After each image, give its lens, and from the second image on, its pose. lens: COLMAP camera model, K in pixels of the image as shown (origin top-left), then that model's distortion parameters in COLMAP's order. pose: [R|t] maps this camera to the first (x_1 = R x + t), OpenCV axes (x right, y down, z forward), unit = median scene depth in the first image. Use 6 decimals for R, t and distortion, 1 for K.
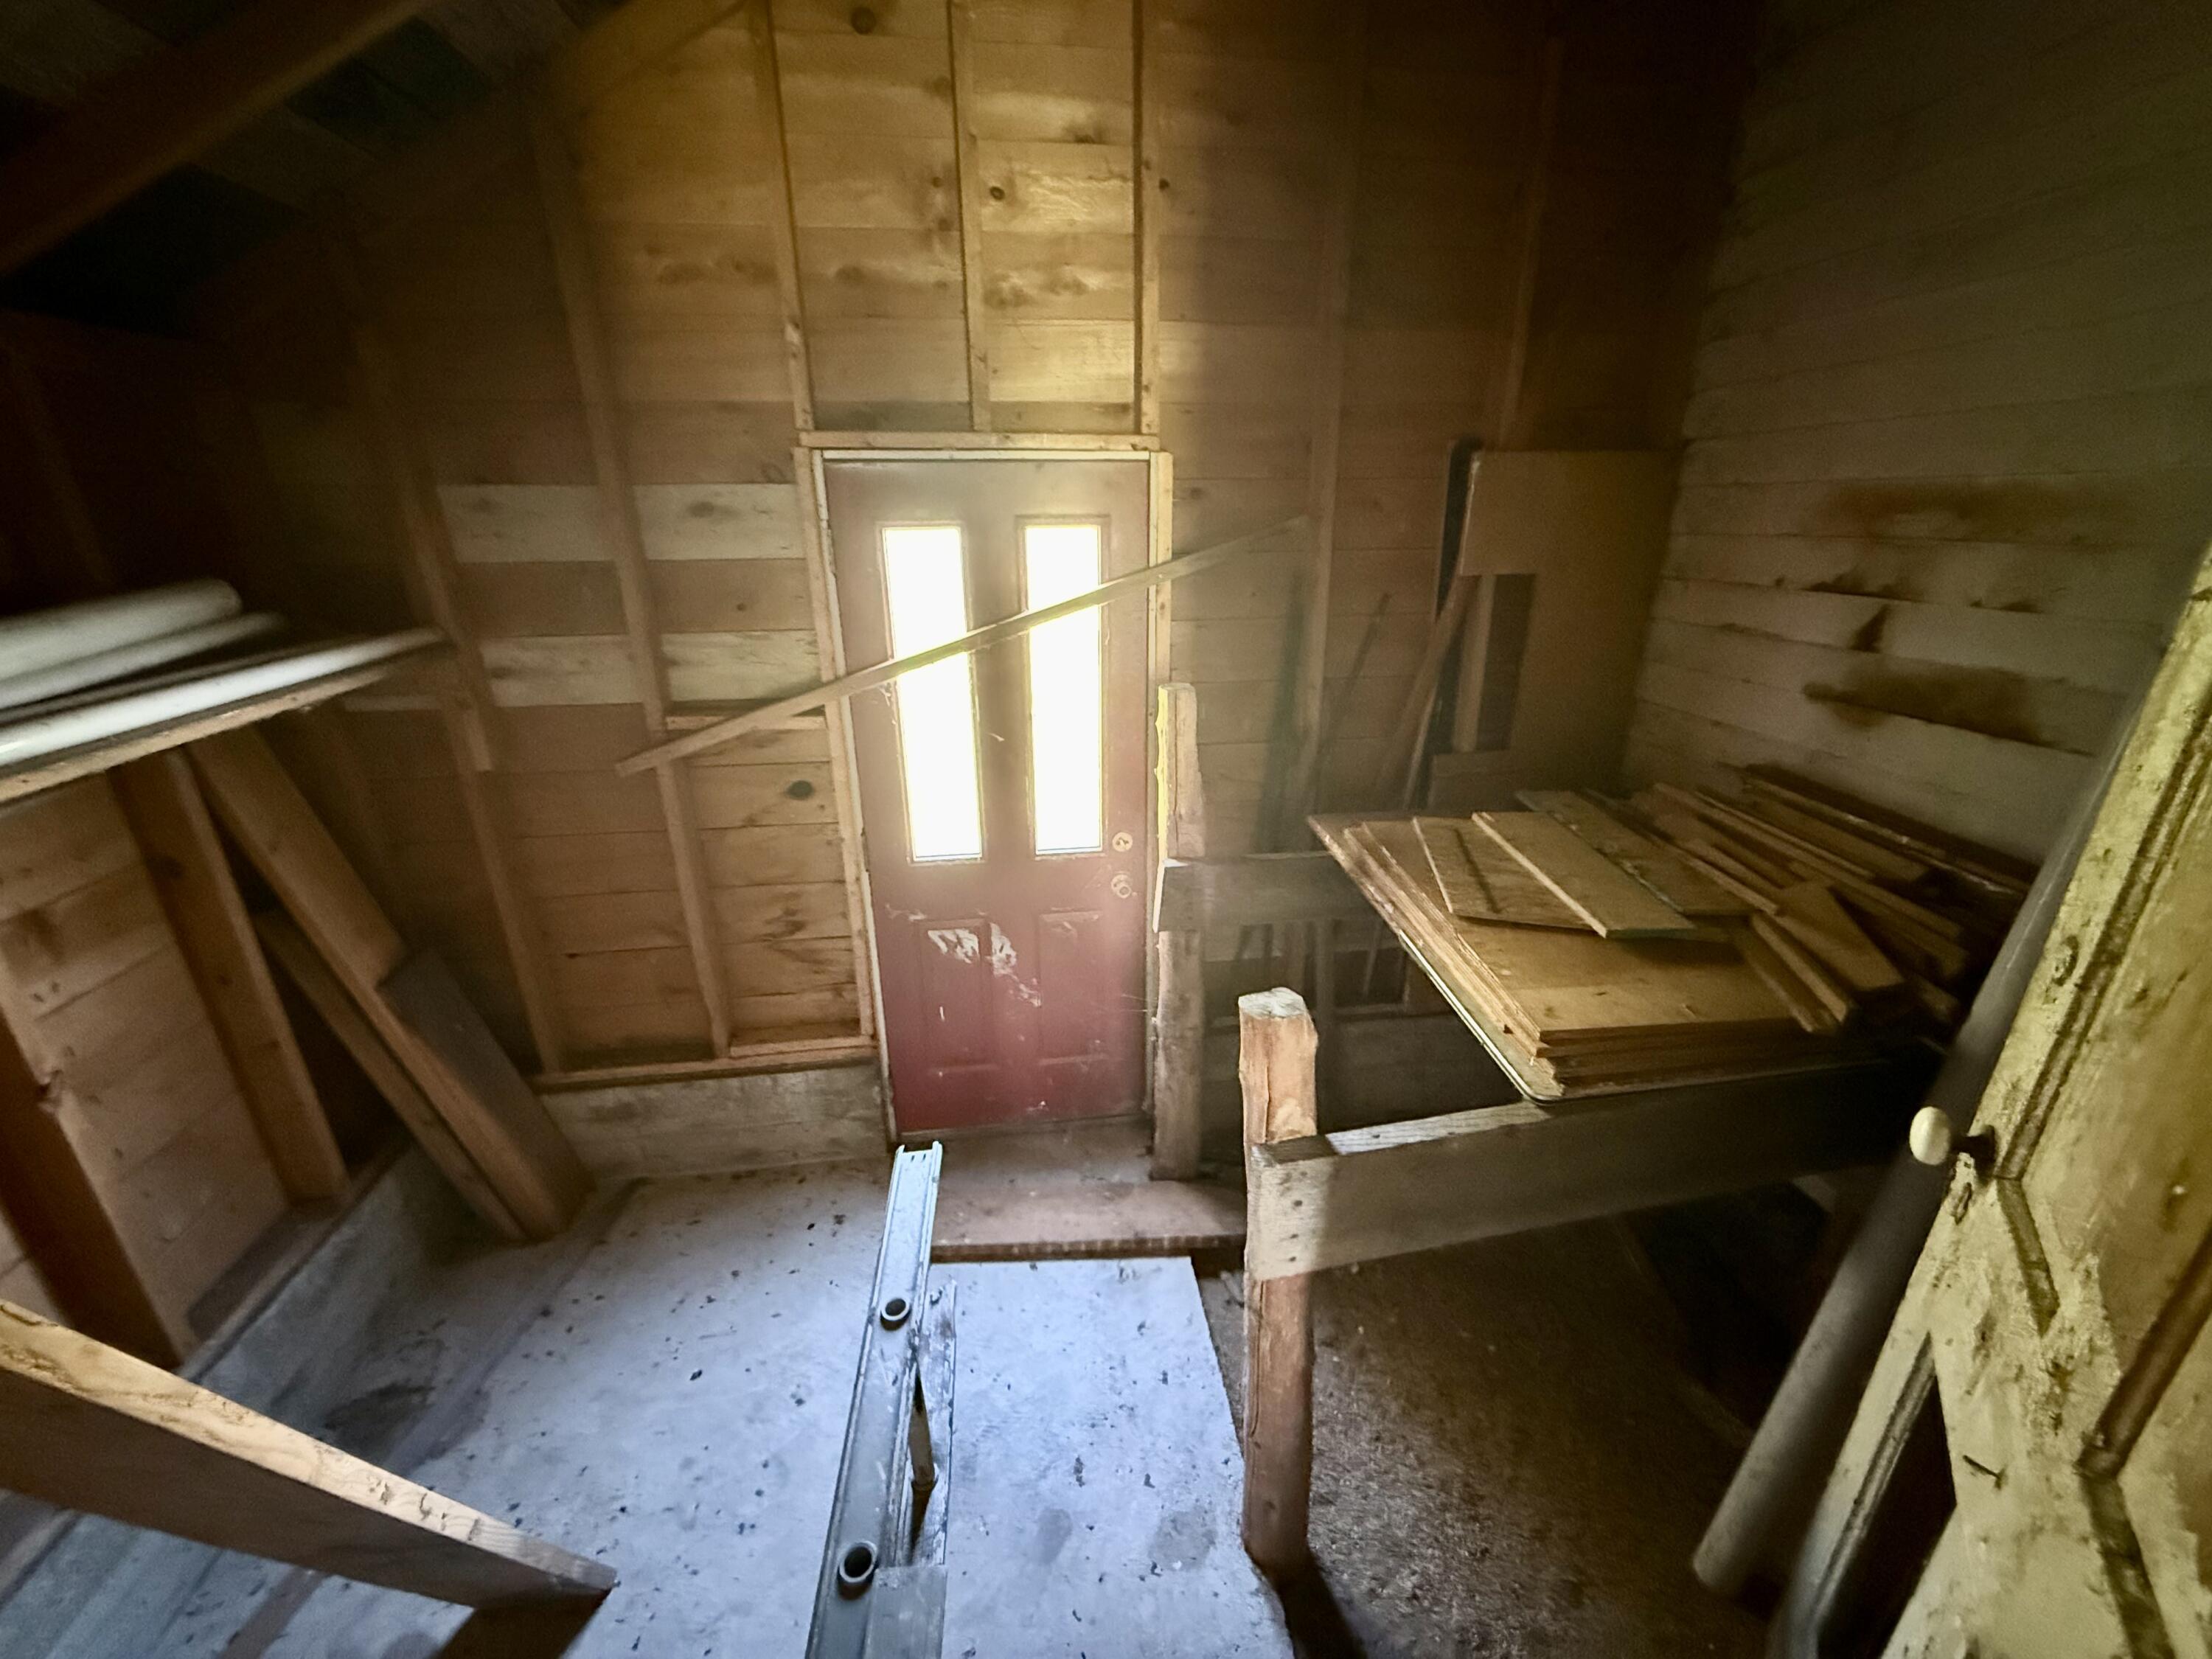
lens RADIAL K [[878.1, 0, 1109.6], [0, 878.1, 823.4], [0, 0, 1]] dist [0.001004, -0.000520]
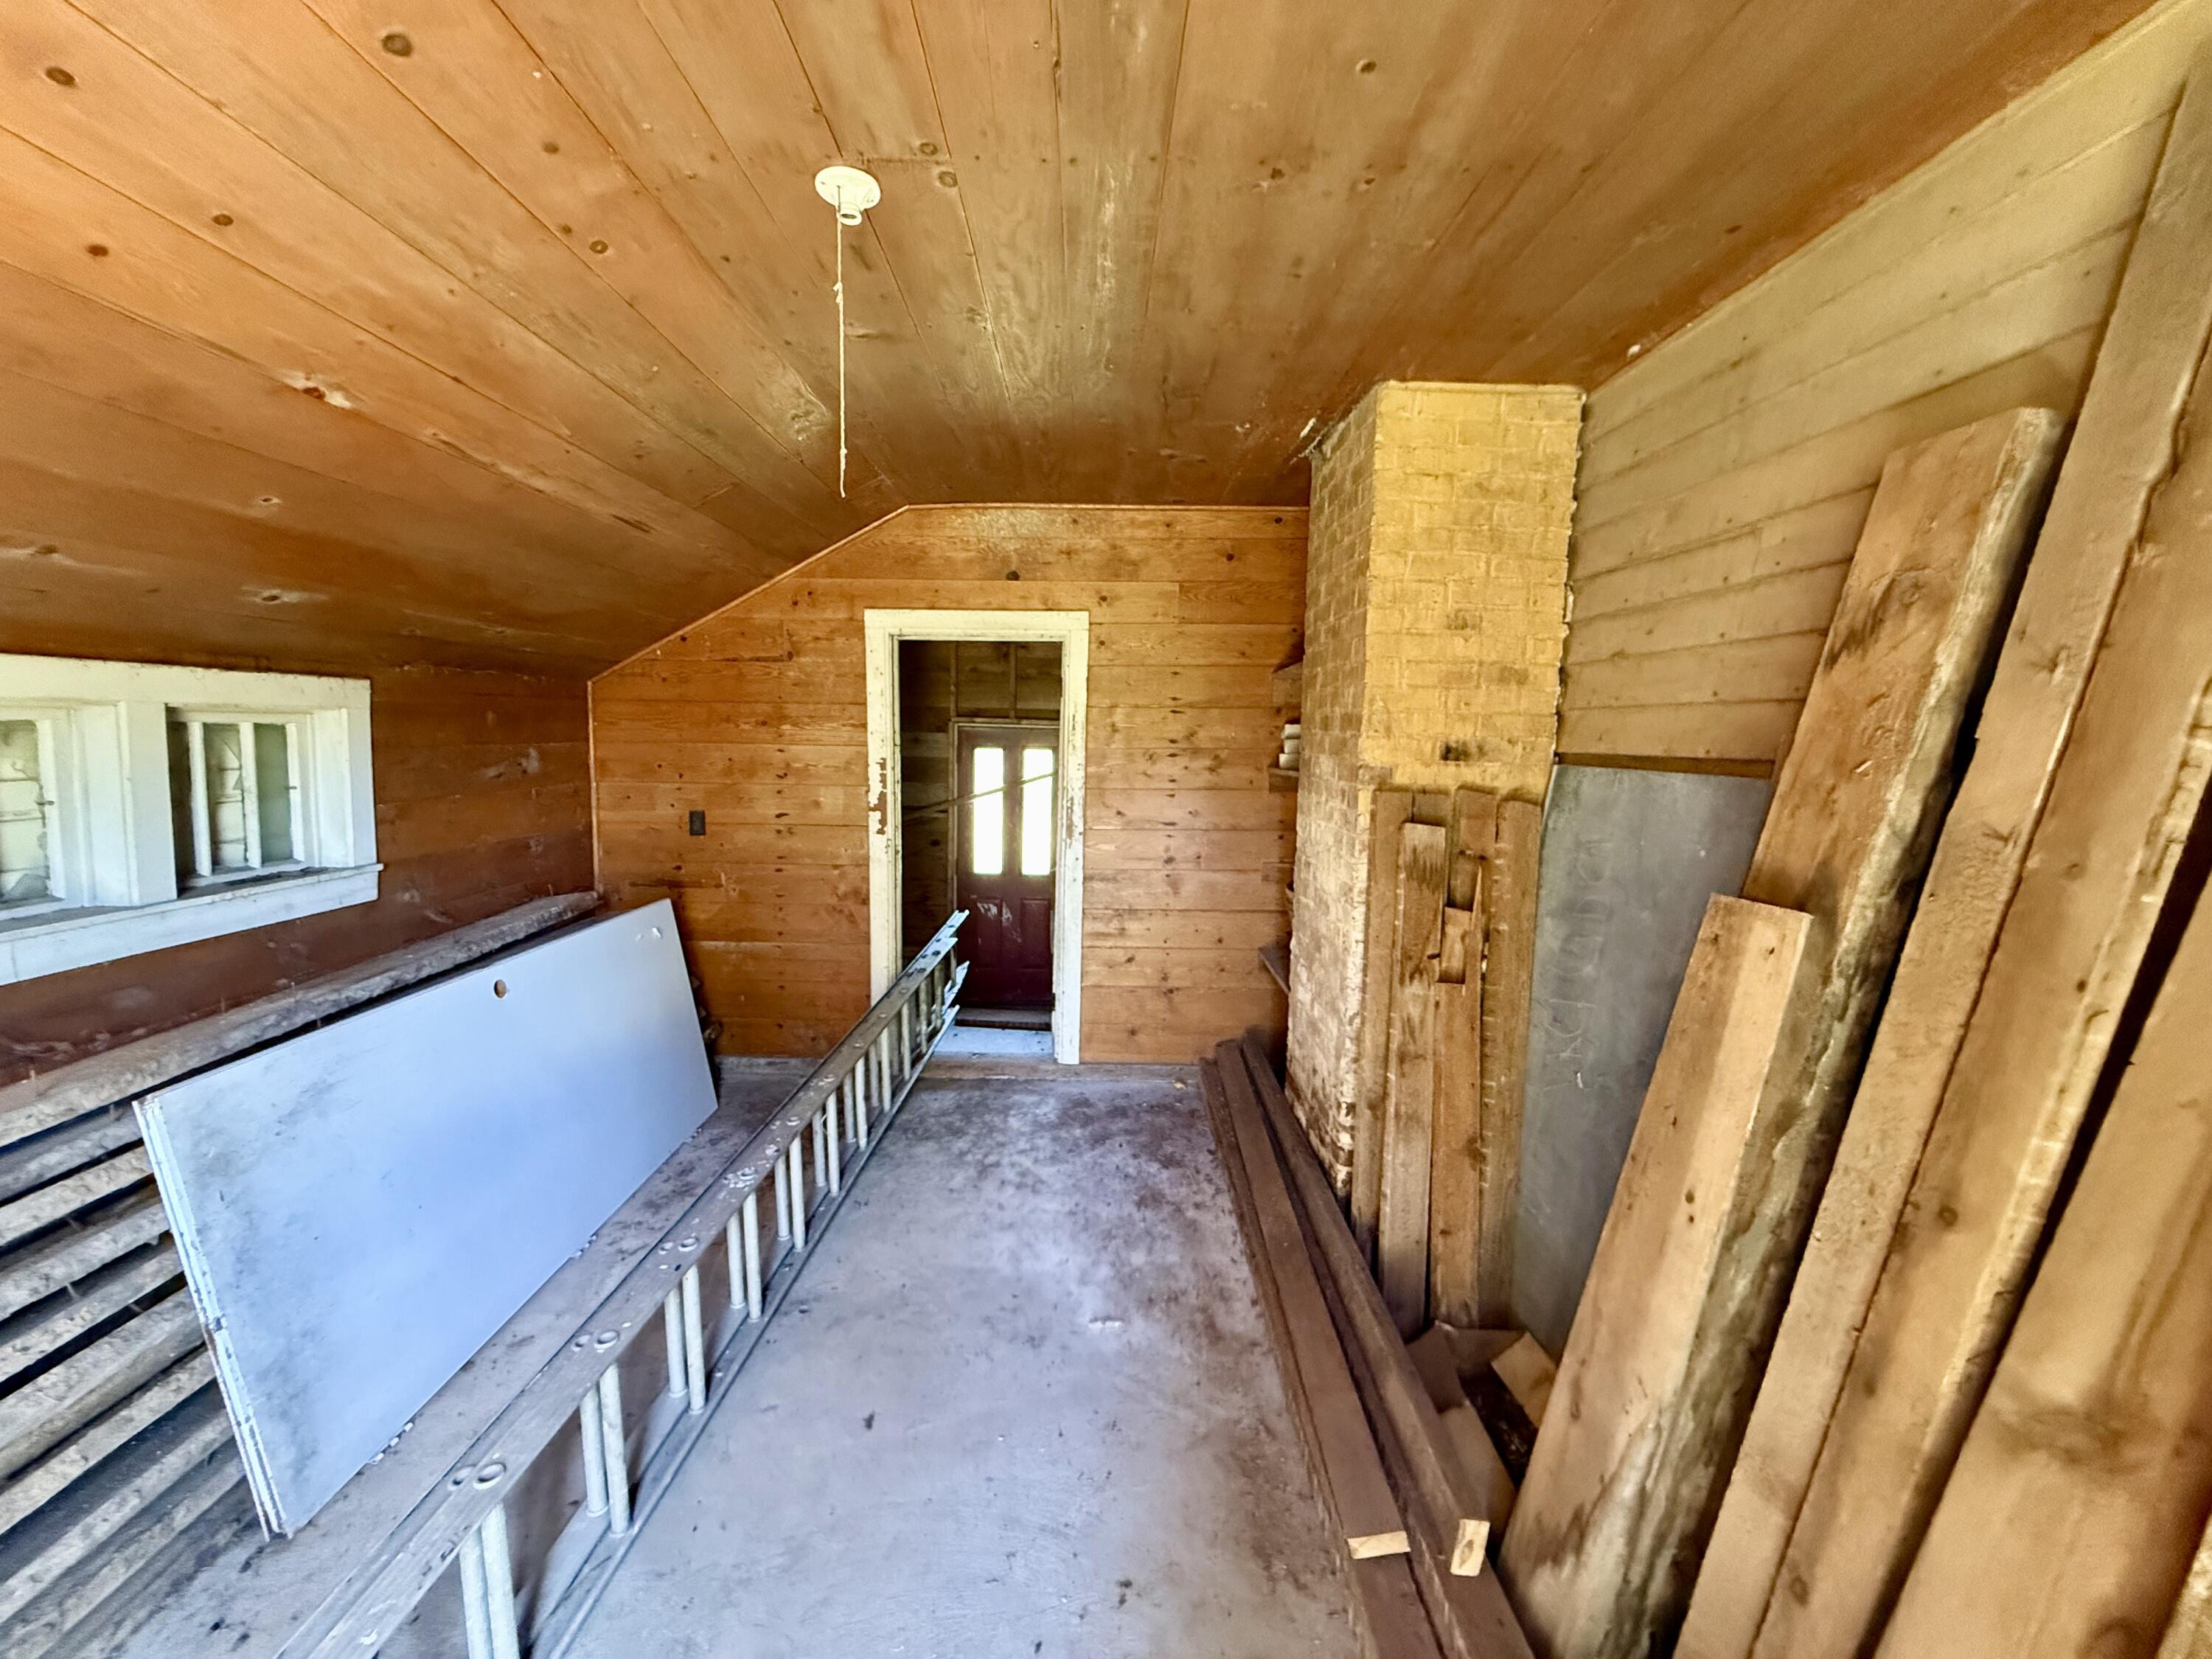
lens RADIAL K [[878.1, 0, 1106.1], [0, 878.1, 826.9], [0, 0, 1]] dist [0.001004, -0.000520]
pose [[0.993434, 0.041105, -0.106767, 0.494194], [-0.067259, 0.964758, -0.254397, 0.627464], [0.092547, 0.259908, 0.961188, -1.694915]]
